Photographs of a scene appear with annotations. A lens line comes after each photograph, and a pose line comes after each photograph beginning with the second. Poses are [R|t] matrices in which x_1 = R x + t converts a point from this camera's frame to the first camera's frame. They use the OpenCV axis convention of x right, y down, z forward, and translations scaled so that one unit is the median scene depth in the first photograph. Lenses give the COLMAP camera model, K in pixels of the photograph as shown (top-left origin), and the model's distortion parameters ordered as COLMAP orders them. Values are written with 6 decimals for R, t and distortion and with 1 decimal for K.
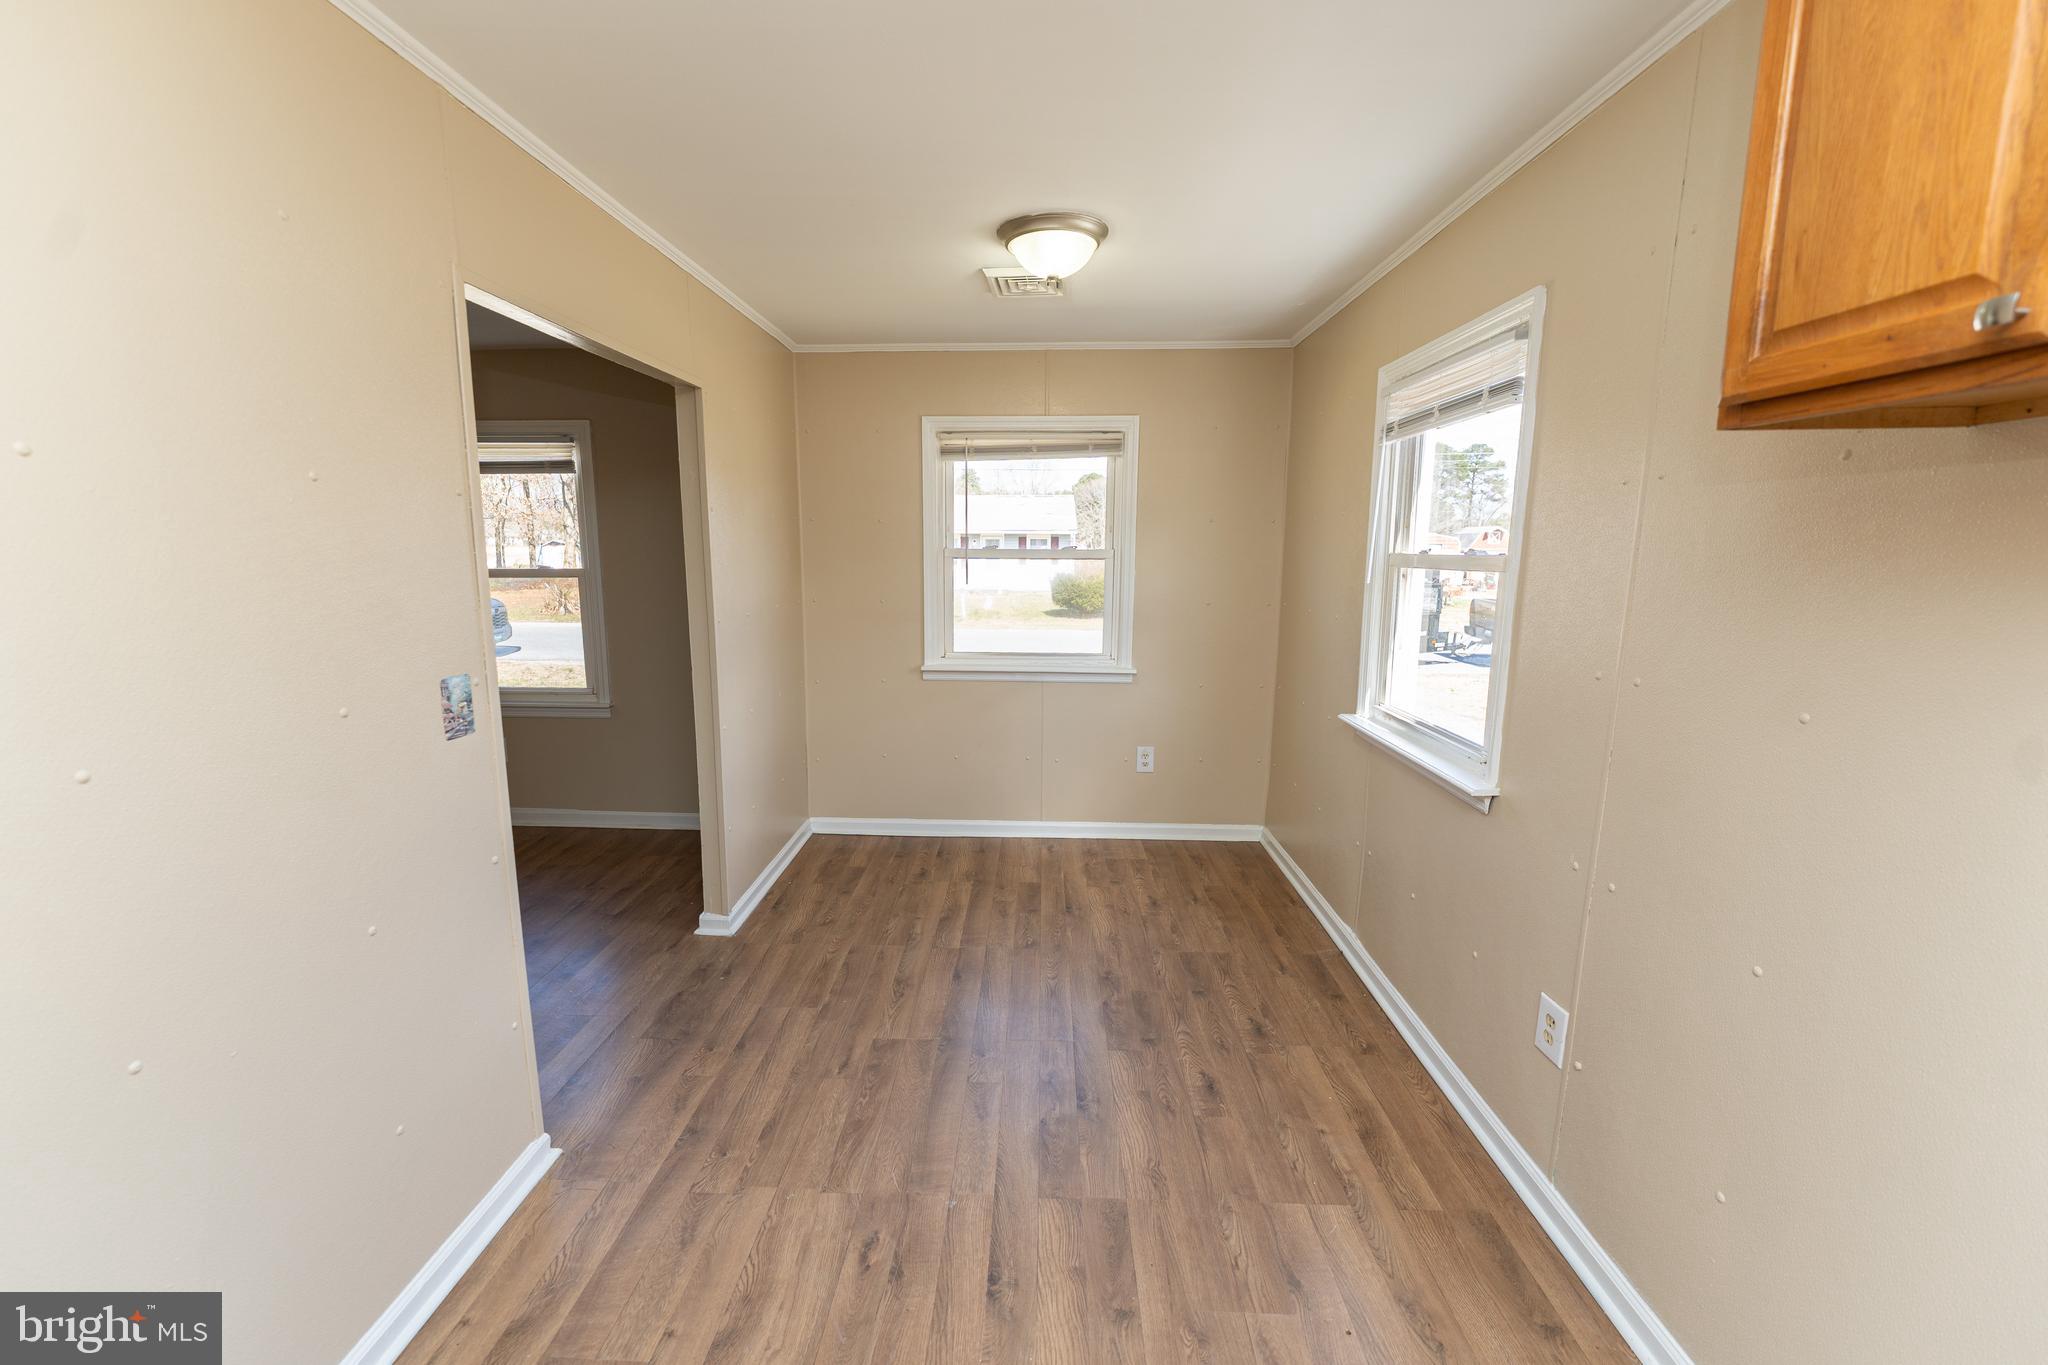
lens RADIAL K [[835.6, 0, 1006.6], [0, 835.6, 686.8], [0, 0, 1]] dist [0.001519, -0.000491]
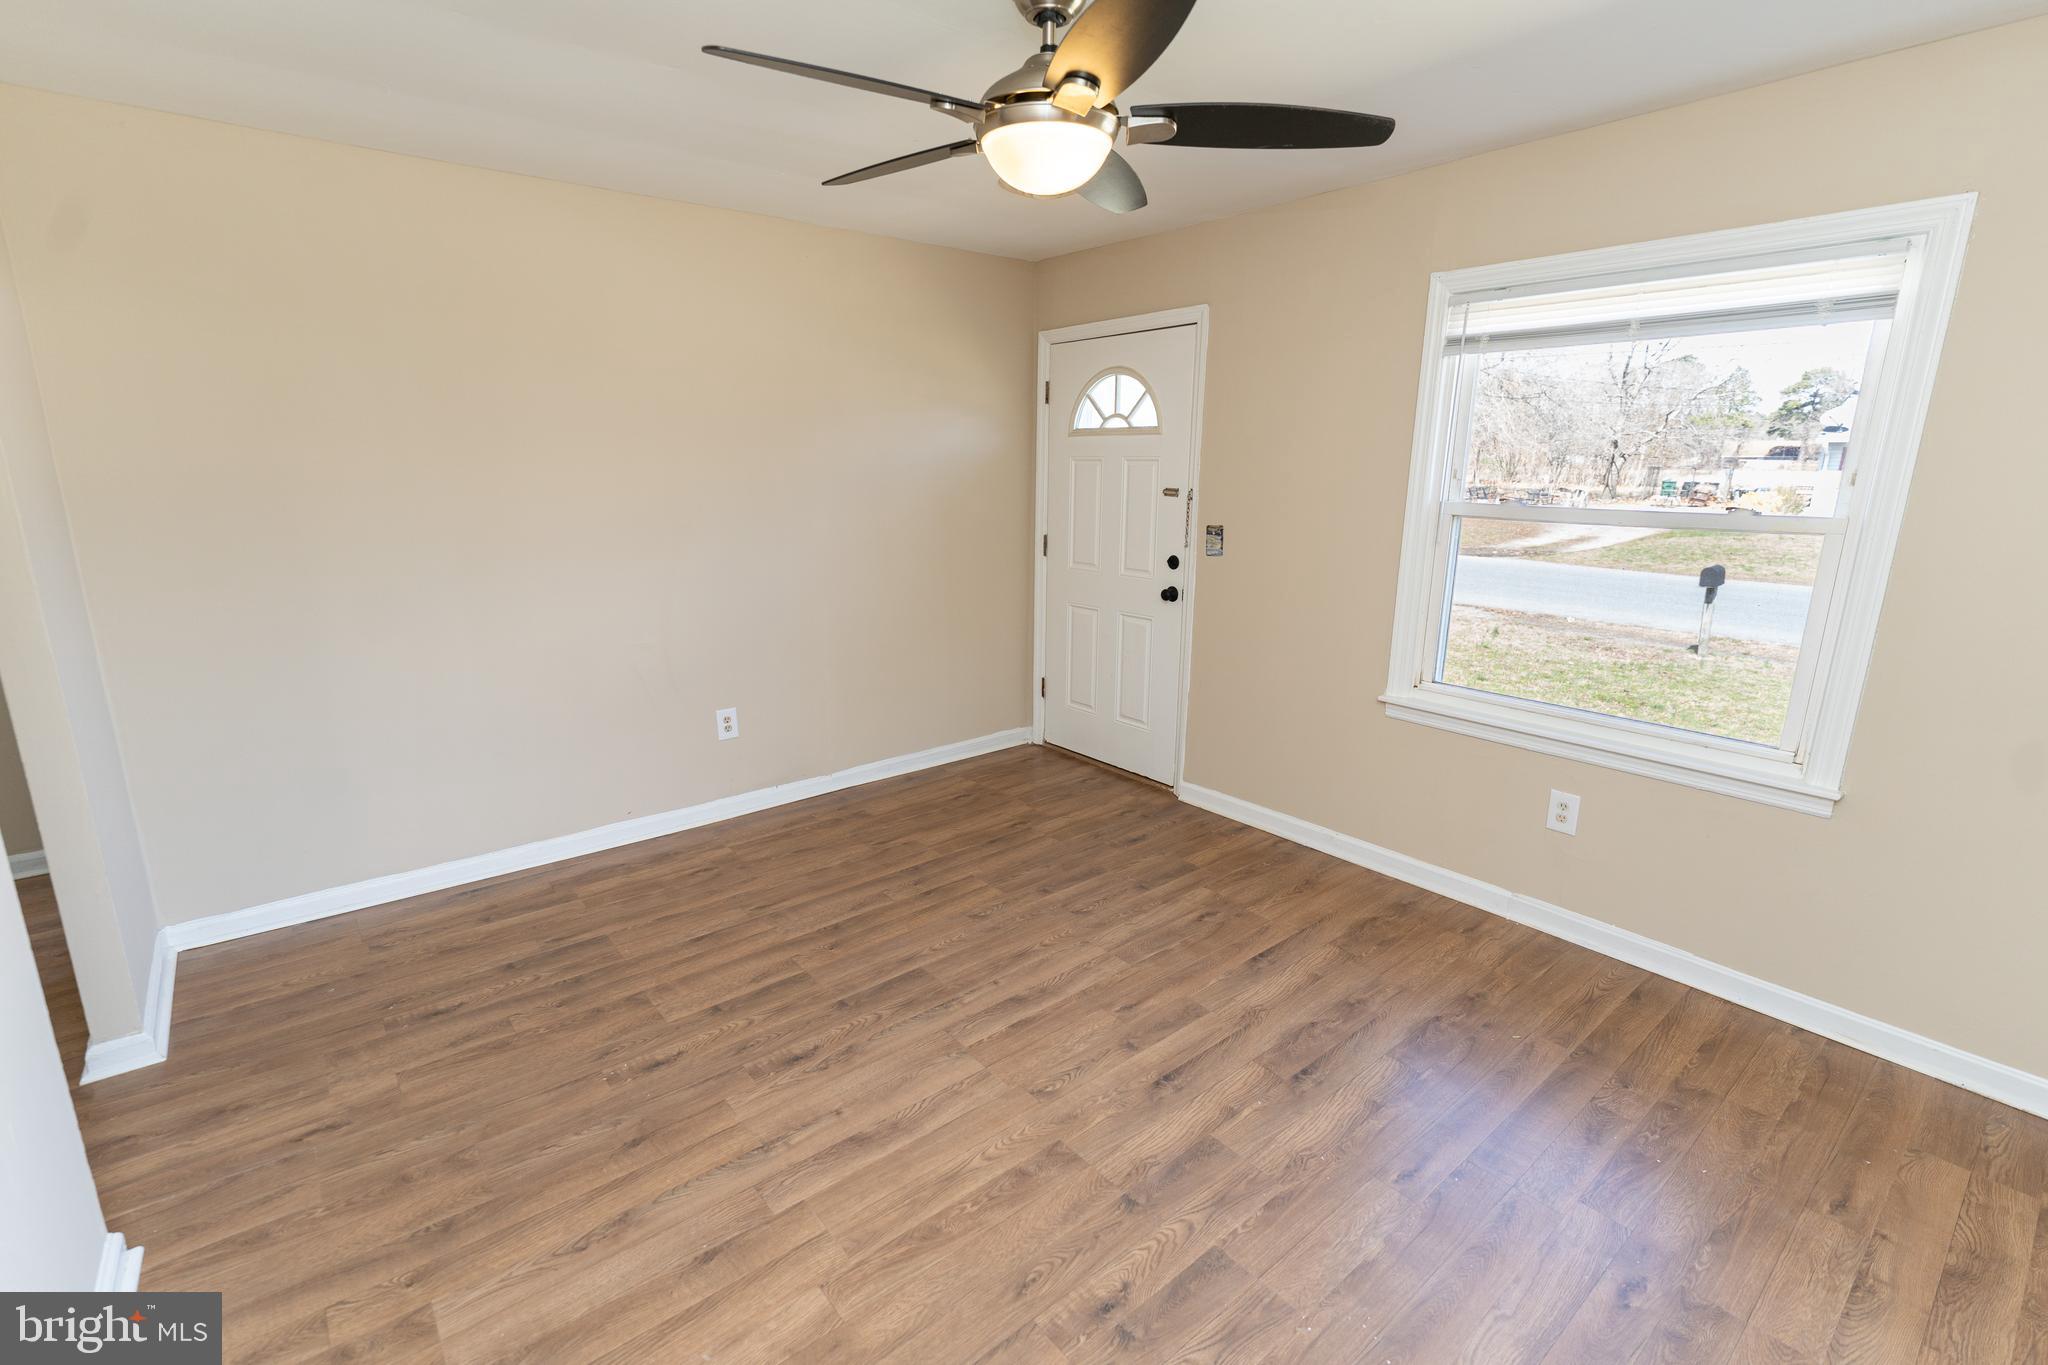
lens RADIAL K [[921.2, 0, 1012.9], [0, 921.2, 675.4], [0, 0, 1]] dist [-0.000544, -0.000651]
pose [[0.664425, 0.171891, -0.727319, -0.630526], [-0.128519, 0.984972, 0.115379, -0.075830], [0.736222, 0.016814, 0.676531, 0.392582]]
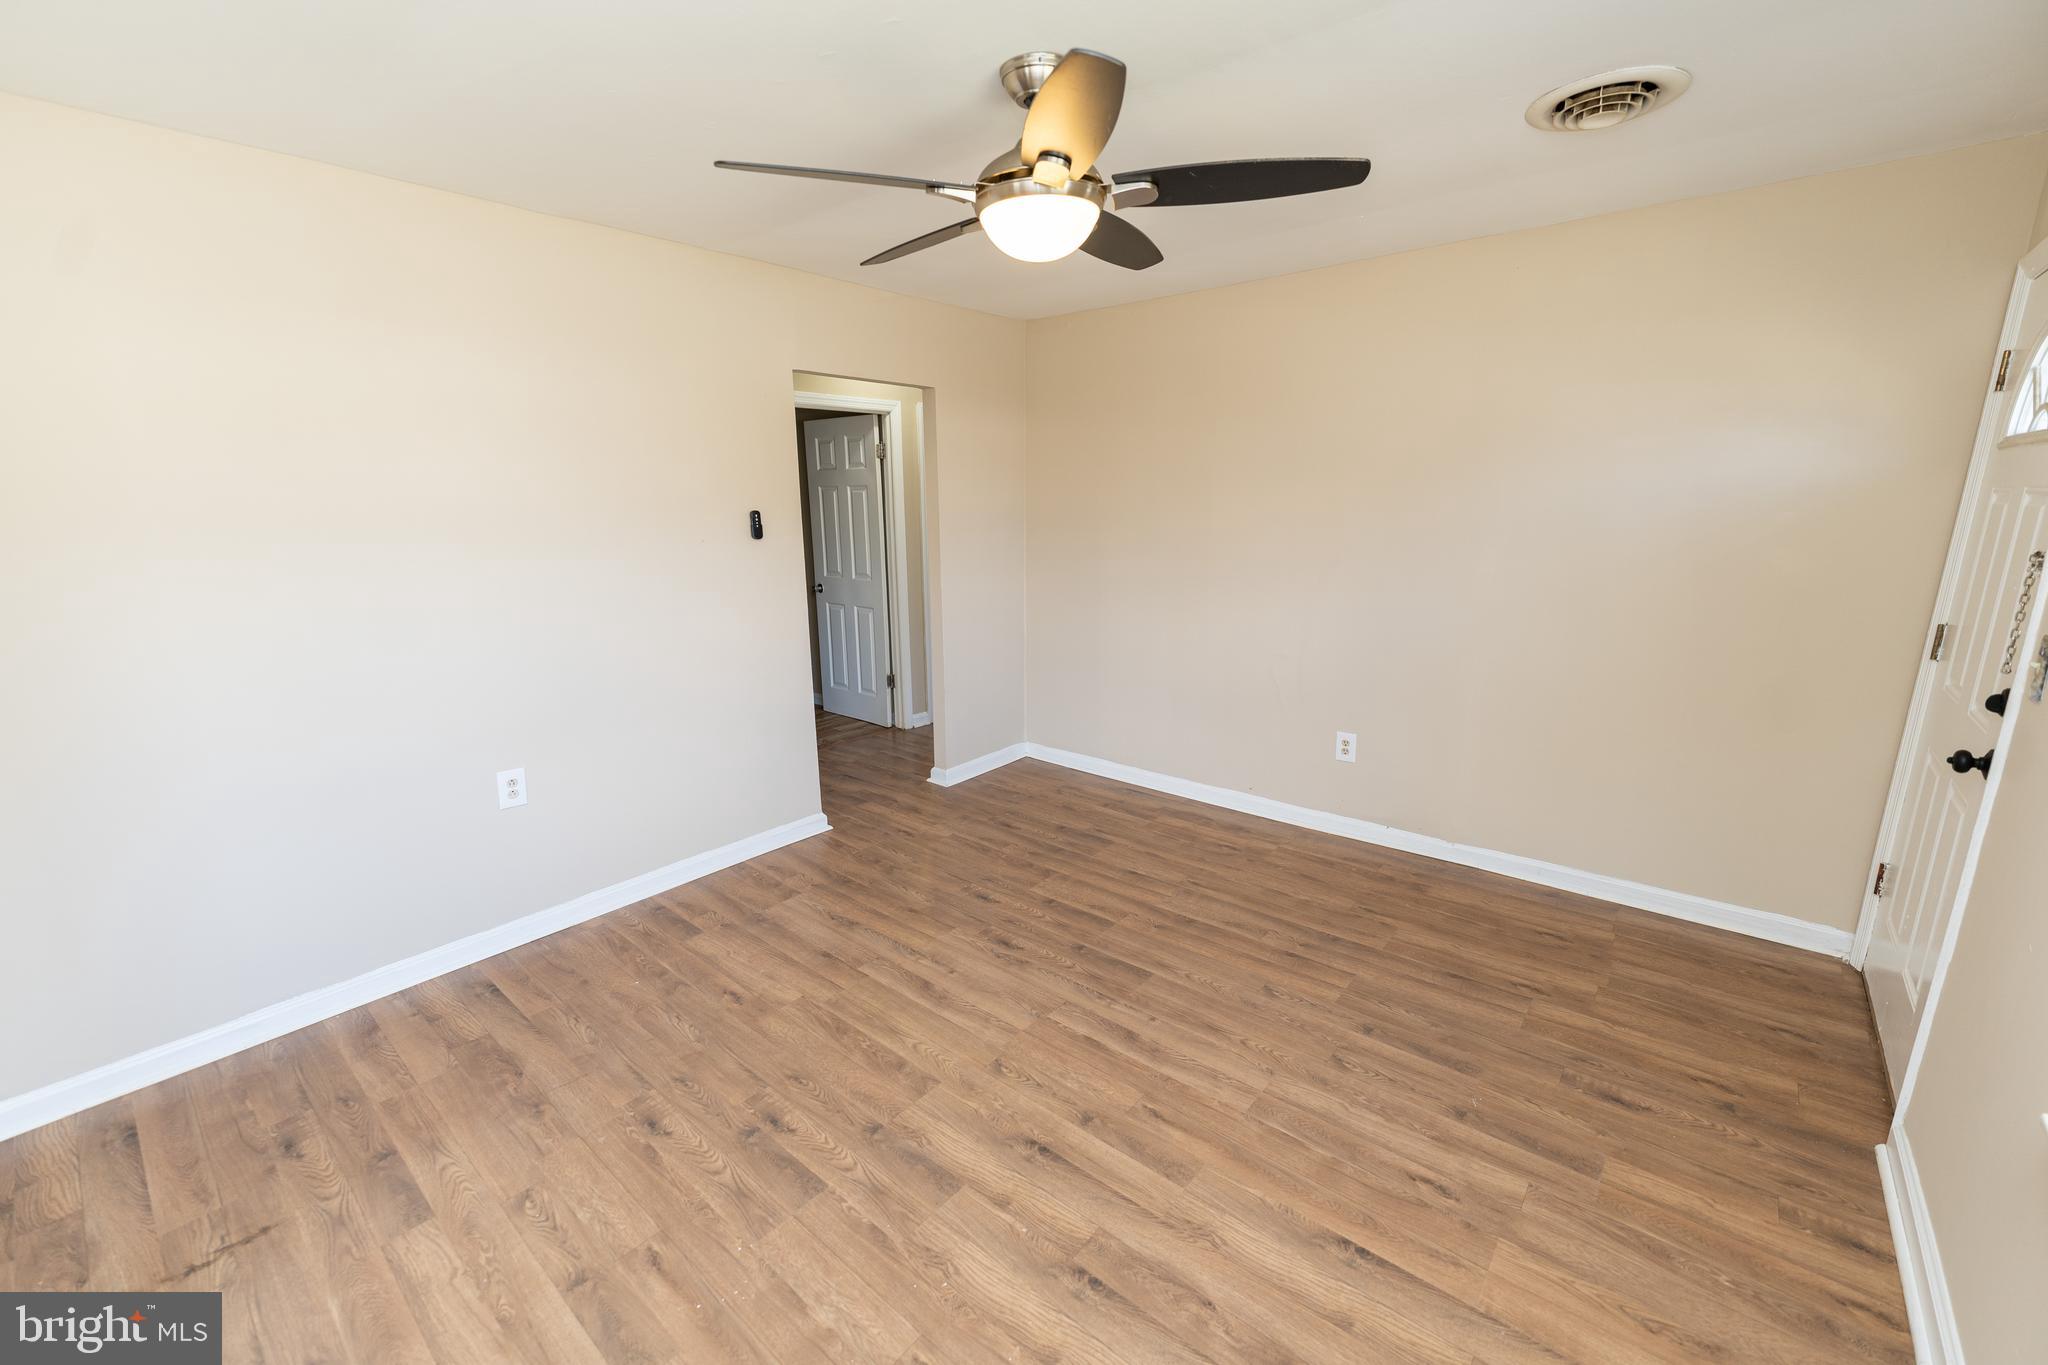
lens RADIAL K [[831.0, 0, 1007.4], [0, 831.0, 686.9], [0, 0, 1]] dist [0.002503, 0.000096]
pose [[-0.619001, 0.182174, -0.763971, -0.585779], [-0.122971, 0.938249, 0.323368, -0.241186], [0.775704, 0.294112, -0.558374, 1.312152]]
